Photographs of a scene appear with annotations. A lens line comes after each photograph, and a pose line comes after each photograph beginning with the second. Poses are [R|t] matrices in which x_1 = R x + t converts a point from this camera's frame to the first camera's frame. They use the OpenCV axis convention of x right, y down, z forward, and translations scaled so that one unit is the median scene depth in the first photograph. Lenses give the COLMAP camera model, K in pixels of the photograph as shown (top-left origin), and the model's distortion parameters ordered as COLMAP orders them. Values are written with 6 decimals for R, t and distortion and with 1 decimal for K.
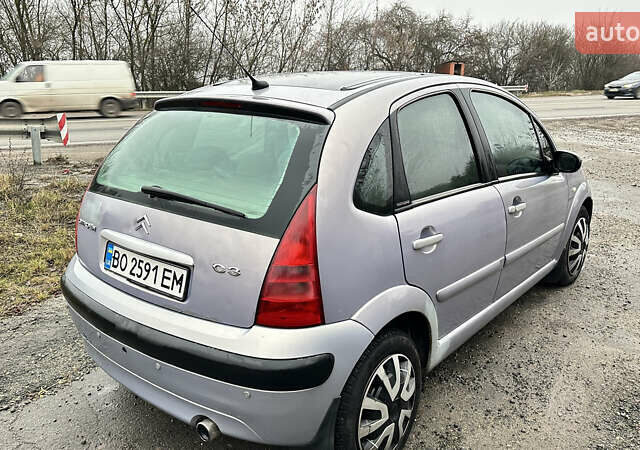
lens RADIAL K [[543.8, 0, 320.0], [0, 543.8, 225.0], [0, 0, 1]] dist [0.129450, -0.211269]
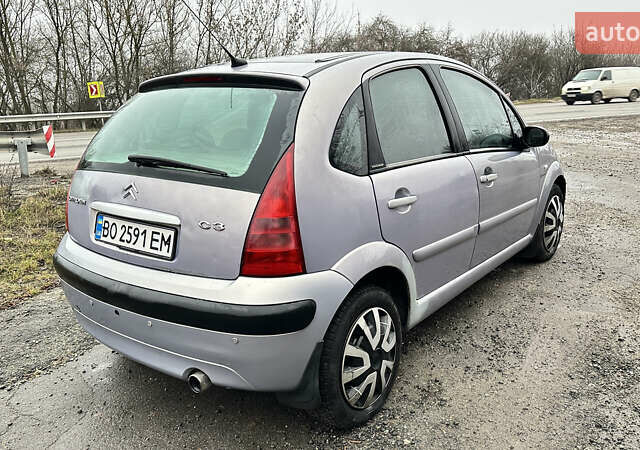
lens RADIAL K [[542.0, 0, 320.6], [0, 542.0, 230.1], [0, 0, 1]] dist [0.137288, -0.220673]
pose [[0.999175, -0.035888, 0.019022, 0.016885], [0.036220, 0.999192, -0.017405, 0.097103], [-0.018382, 0.018080, 0.999668, -0.051446]]
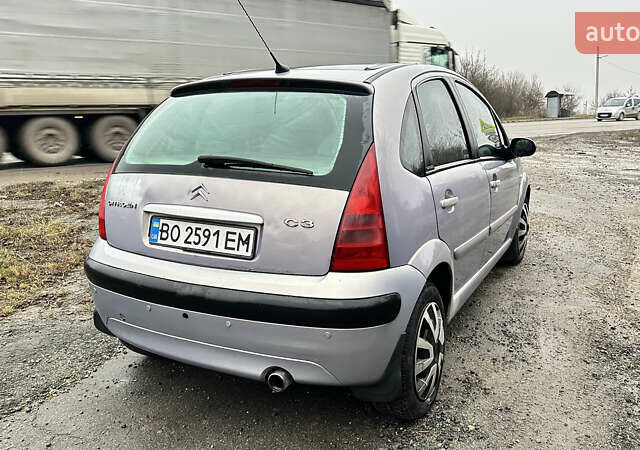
lens RADIAL K [[542.0, 0, 320.6], [0, 542.0, 230.1], [0, 0, 1]] dist [0.137288, -0.220673]
pose [[0.980925, -0.050004, 0.187844, -0.276981], [0.059505, 0.997200, -0.045282, 0.122196], [-0.185054, 0.055596, 0.981154, -0.051639]]
